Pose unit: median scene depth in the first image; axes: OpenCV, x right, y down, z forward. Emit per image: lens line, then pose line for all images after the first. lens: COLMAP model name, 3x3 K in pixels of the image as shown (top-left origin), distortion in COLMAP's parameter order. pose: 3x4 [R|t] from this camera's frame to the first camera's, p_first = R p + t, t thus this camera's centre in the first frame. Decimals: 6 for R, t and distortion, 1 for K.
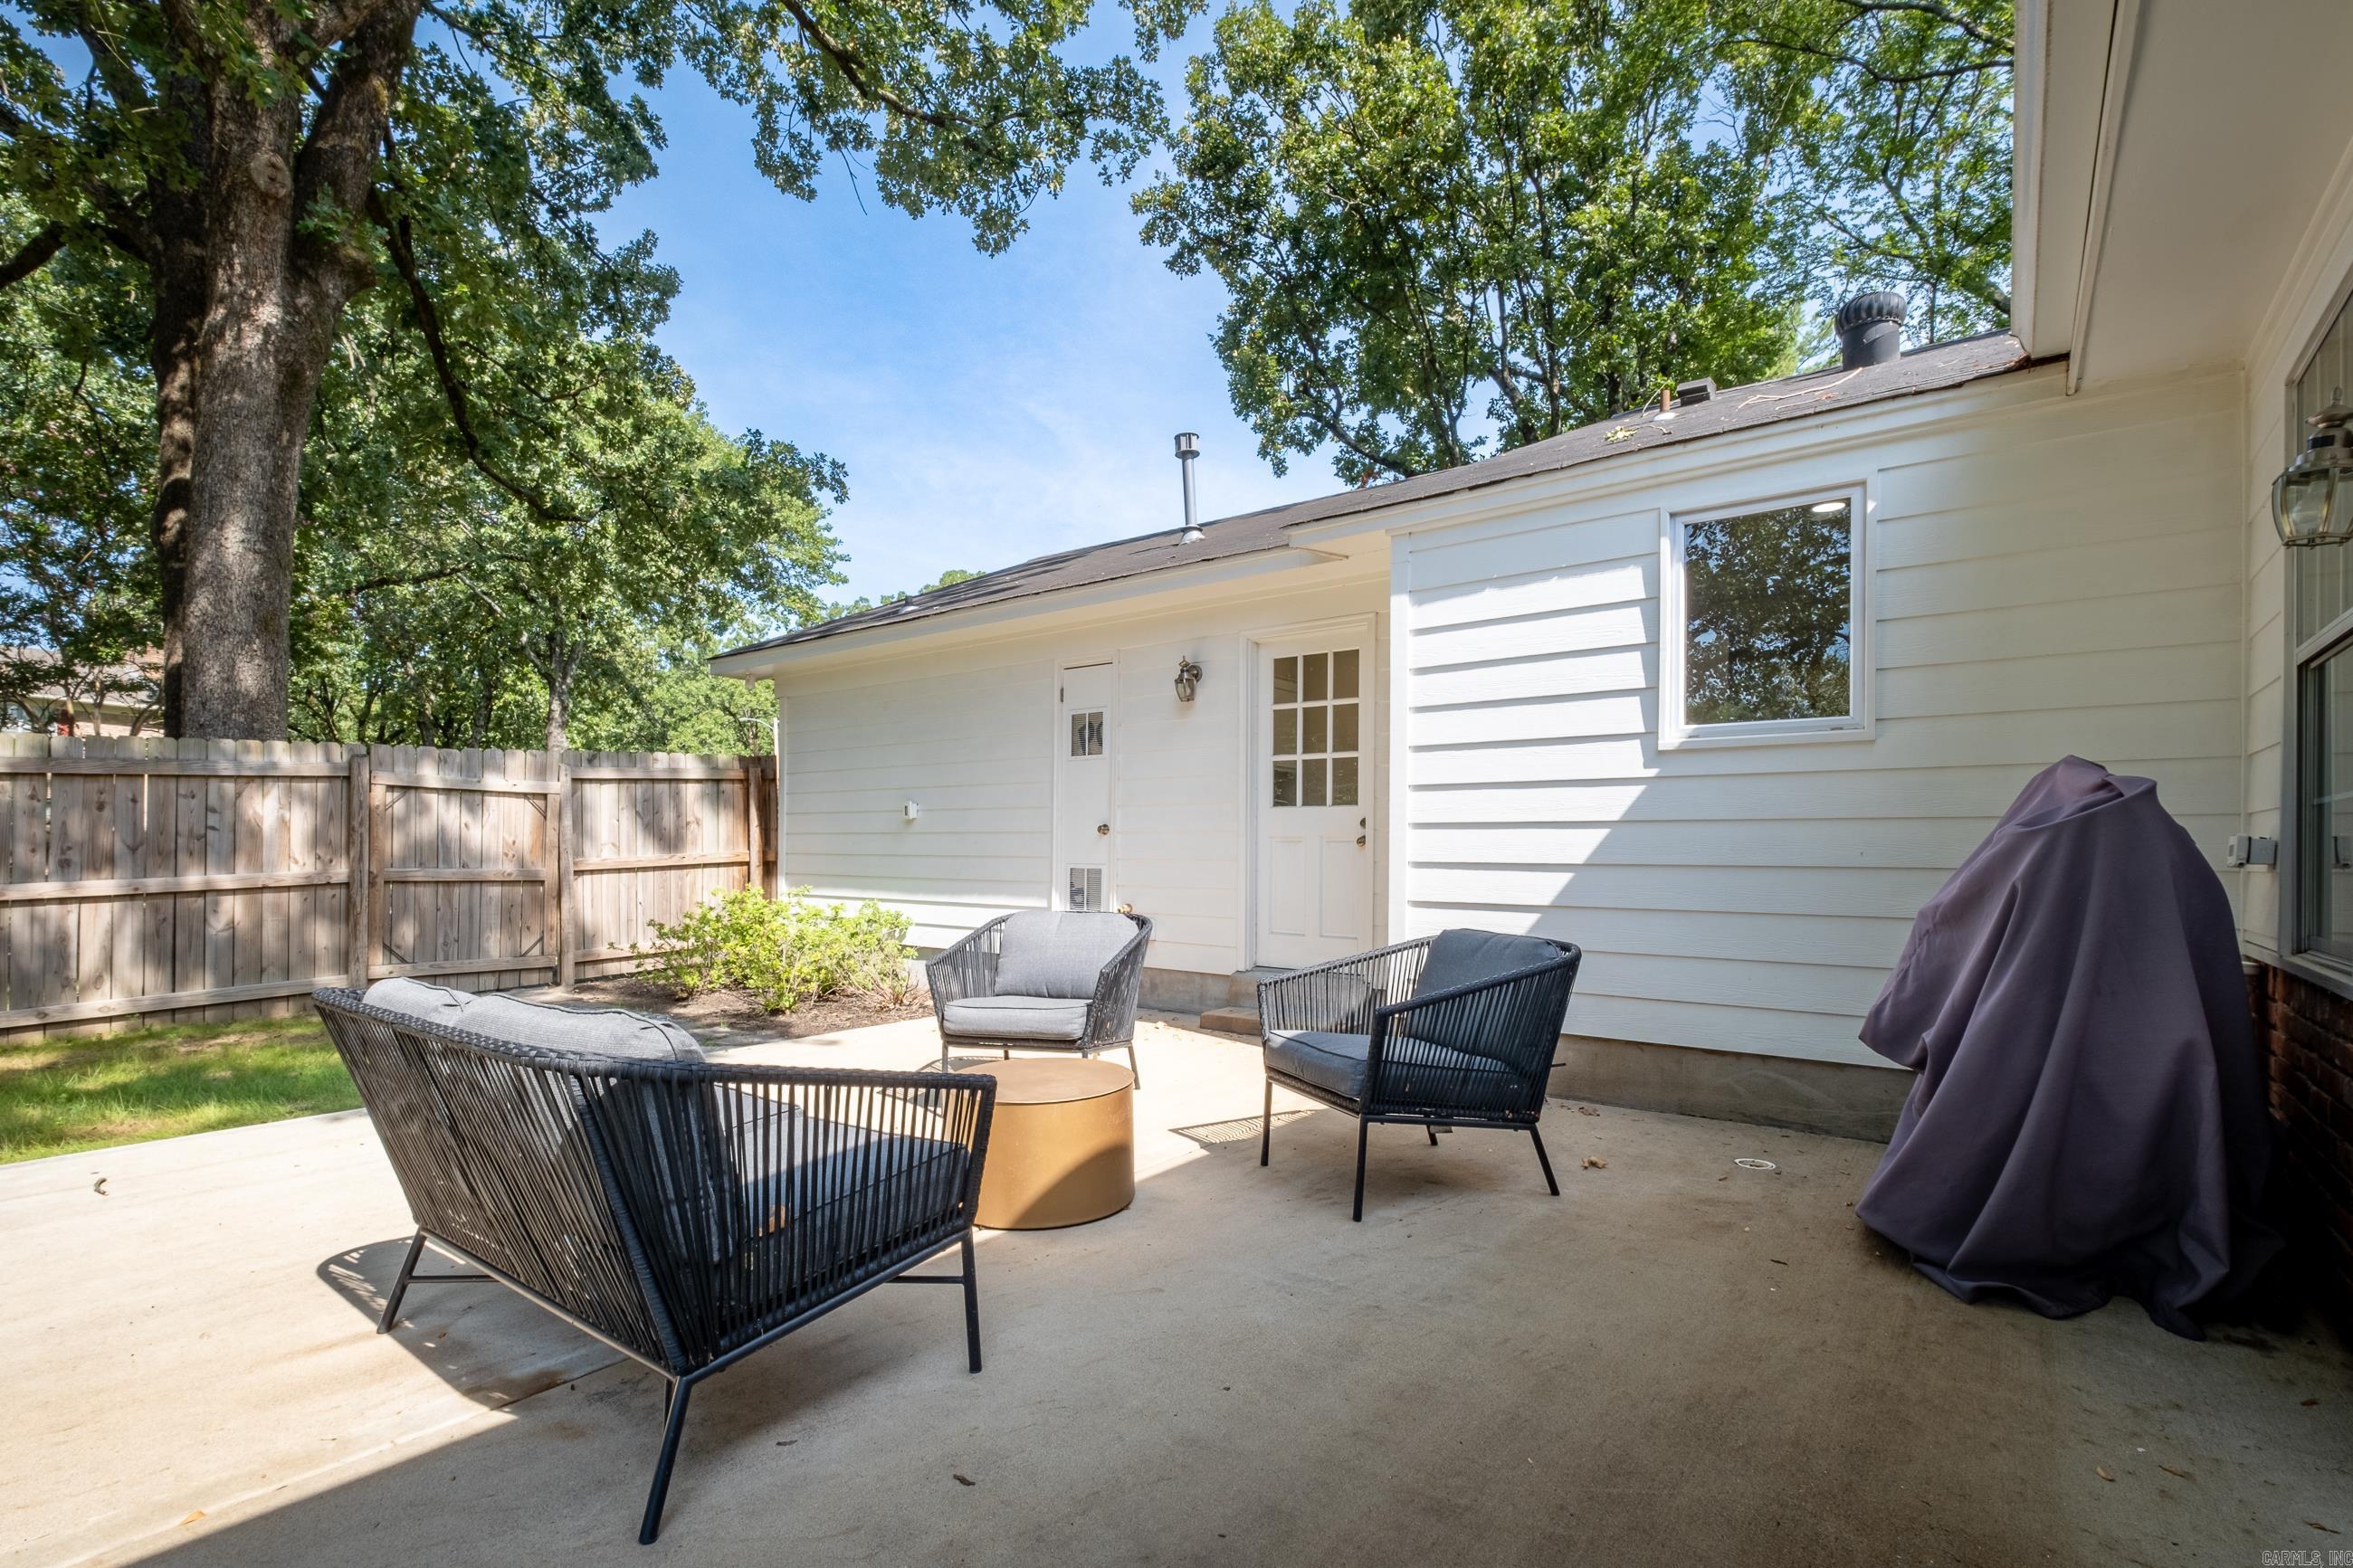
lens RADIAL K [[1073.0, 0, 1170.8], [0, 1073.0, 868.6], [0, 0, 1]] dist [0.000273, -0.000037]
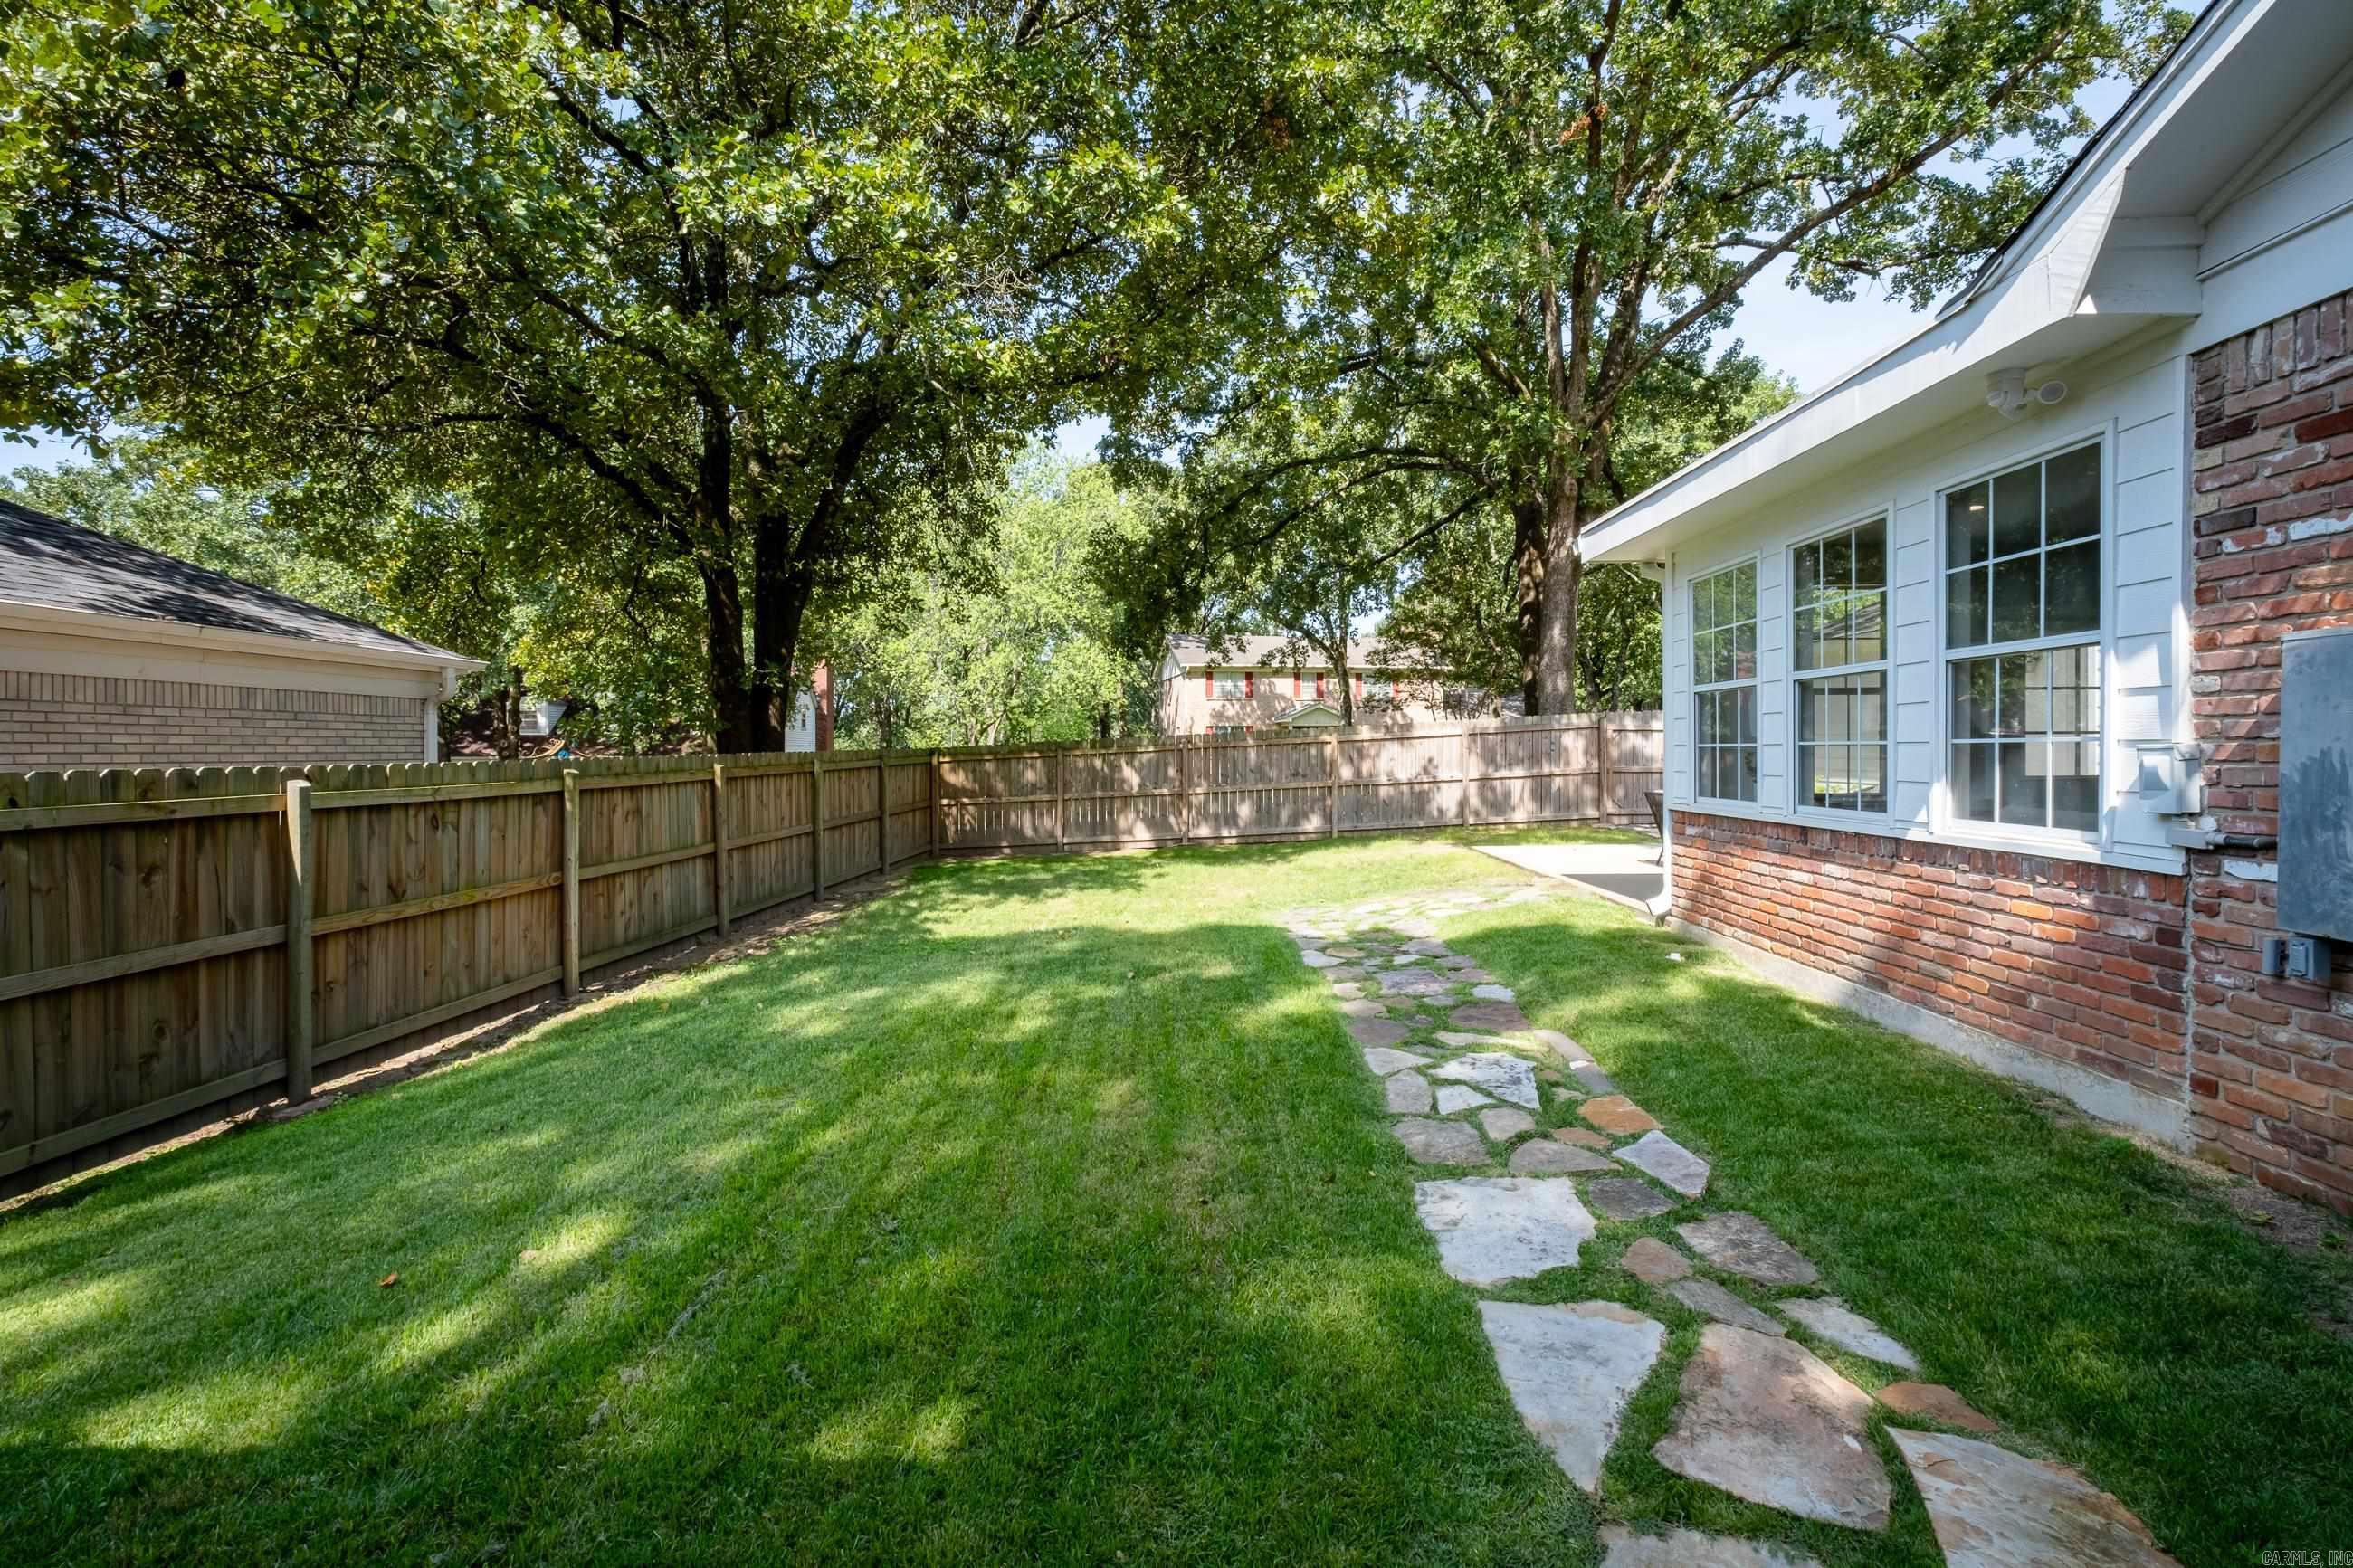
lens RADIAL K [[1088.2, 0, 1152.7], [0, 1088.2, 777.6], [0, 0, 1]] dist [0.000493, 0.000092]
pose [[0.564086, -0.008008, -0.825678, 0.678092], [0.005848, 0.999967, -0.005704, 0.036749], [0.825696, -0.001611, 0.564114, -1.191597]]
